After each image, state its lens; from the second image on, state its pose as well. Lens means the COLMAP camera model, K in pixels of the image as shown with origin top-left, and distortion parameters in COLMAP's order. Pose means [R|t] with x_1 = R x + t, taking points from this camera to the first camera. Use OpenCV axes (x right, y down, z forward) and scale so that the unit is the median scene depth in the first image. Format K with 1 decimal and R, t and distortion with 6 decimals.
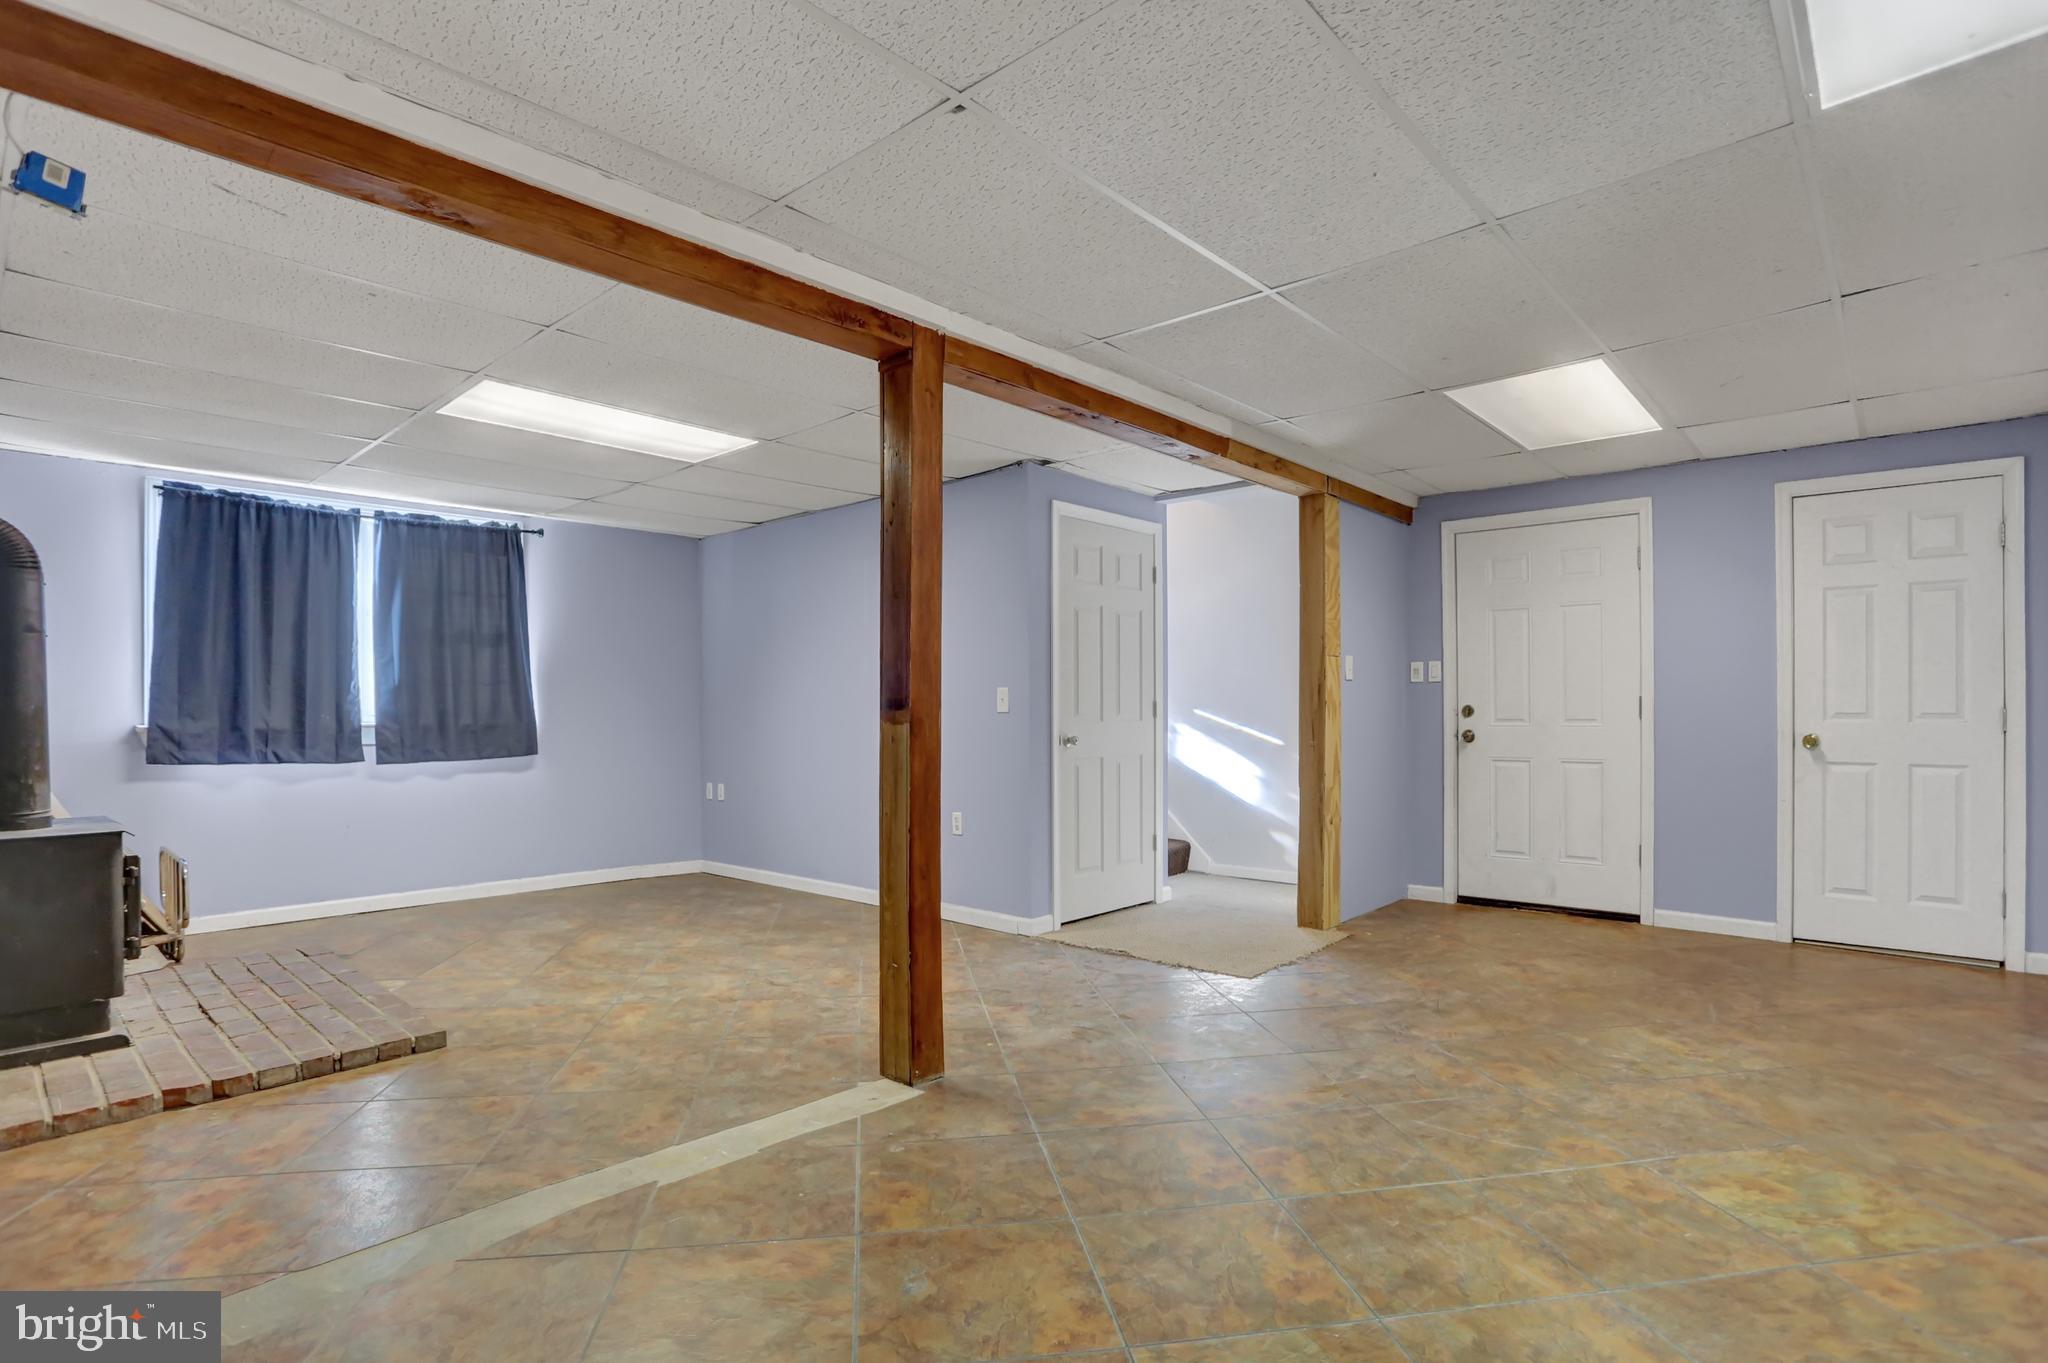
lens RADIAL K [[1018.5, 0, 1052.8], [0, 1018.5, 678.1], [0, 0, 1]] dist [-0.083975, 0.037123]
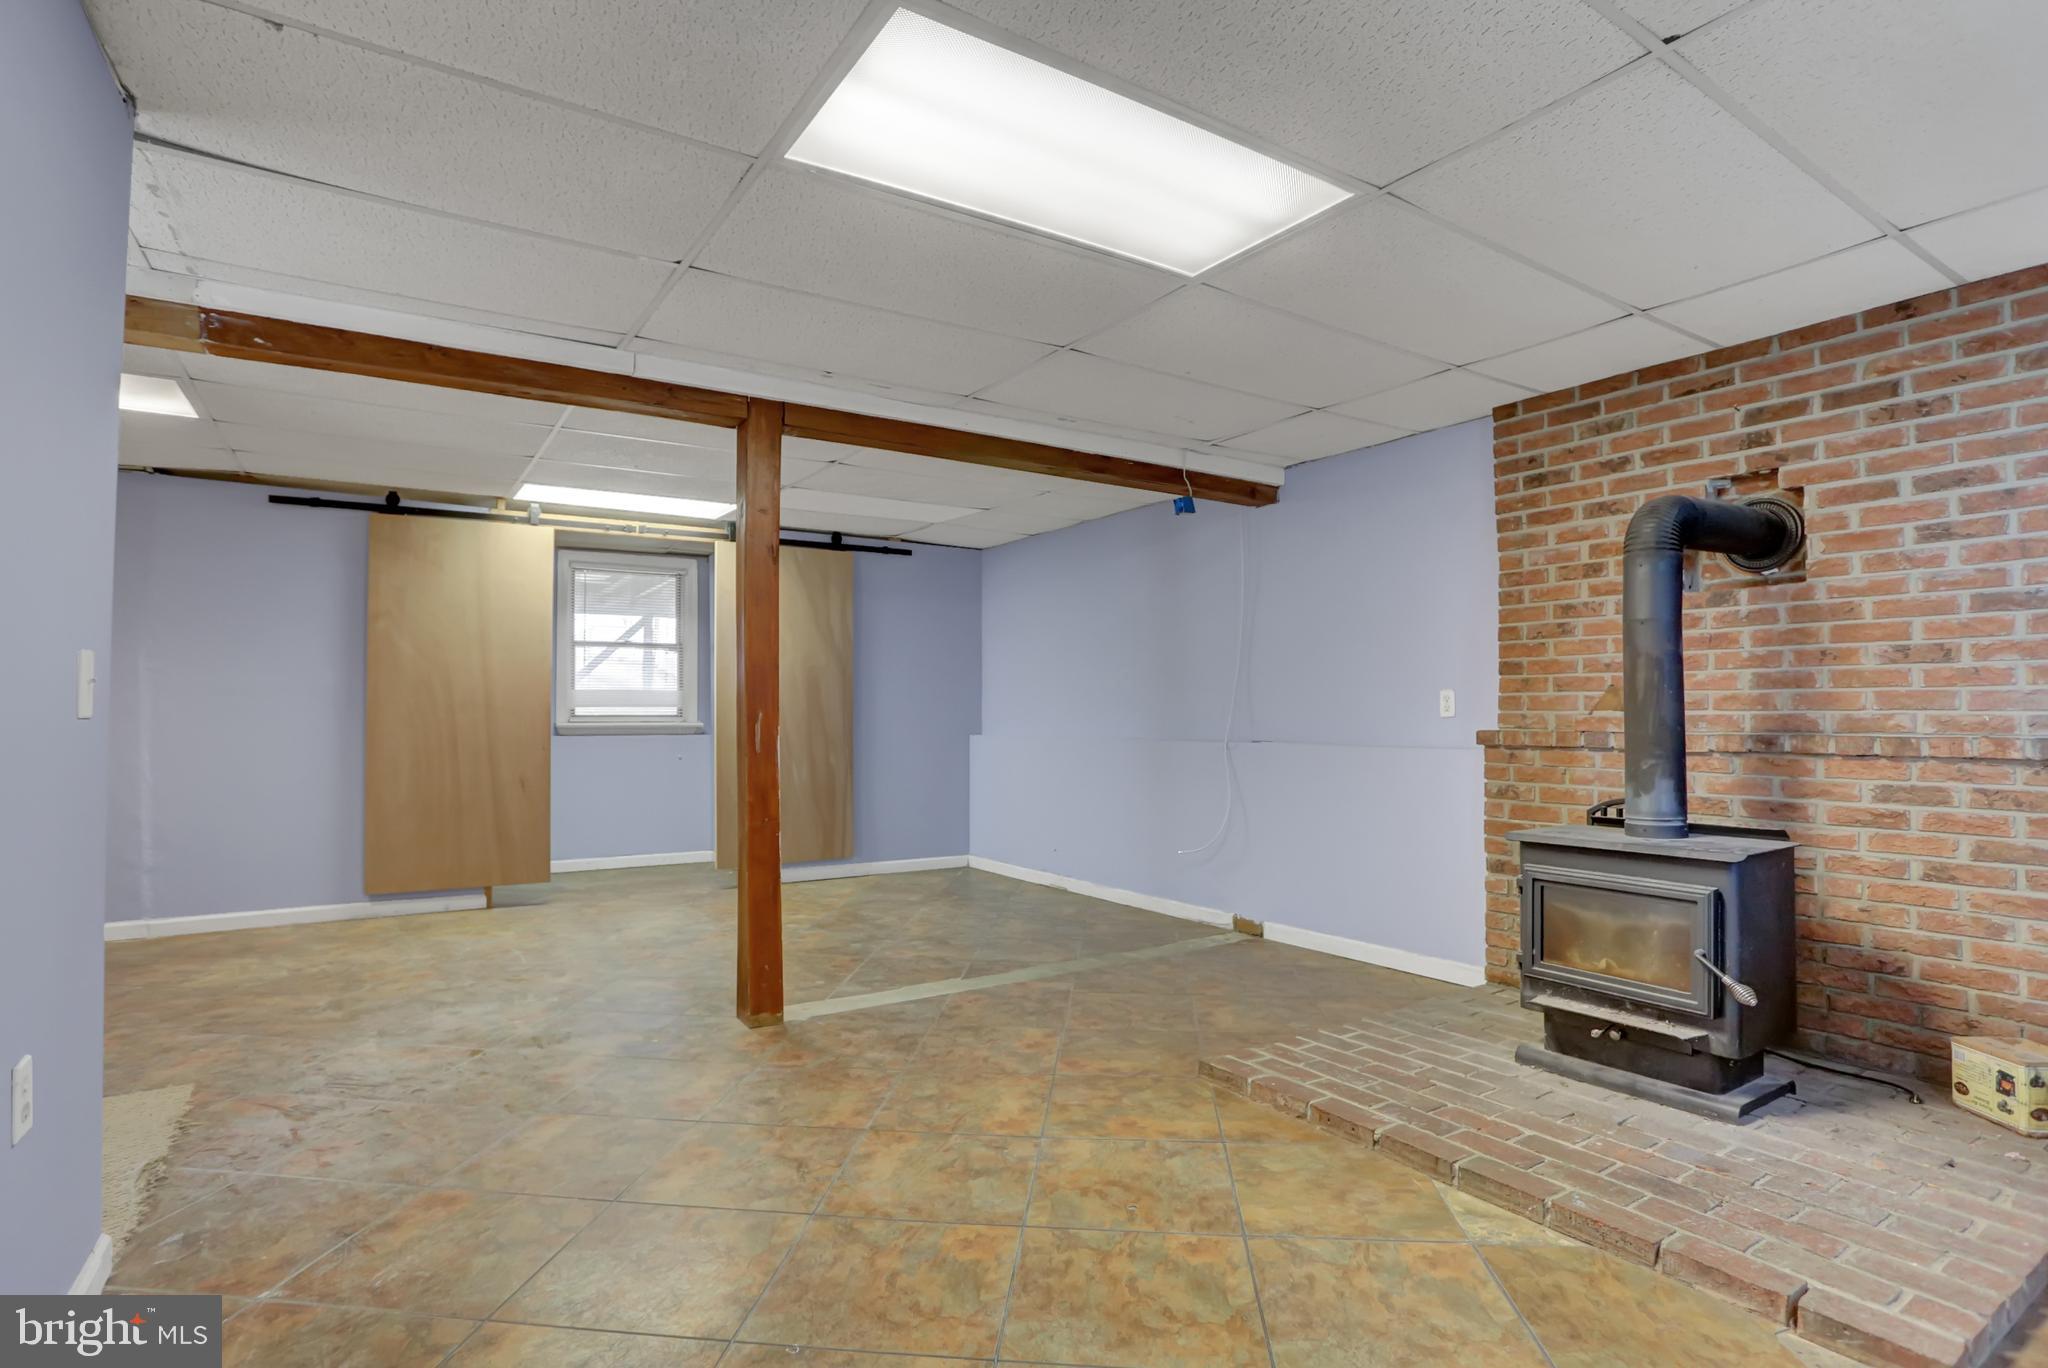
lens RADIAL K [[1019.7, 0, 1024.0], [0, 1019.7, 684.0], [0, 0, 1]] dist [-0.000440, -0.000073]
pose [[-0.961774, 0.016274, 0.273359, -0.648962], [-0.001108, 0.997993, -0.063310, 0.067649], [-0.273841, -0.061193, -0.959826, 1.758810]]
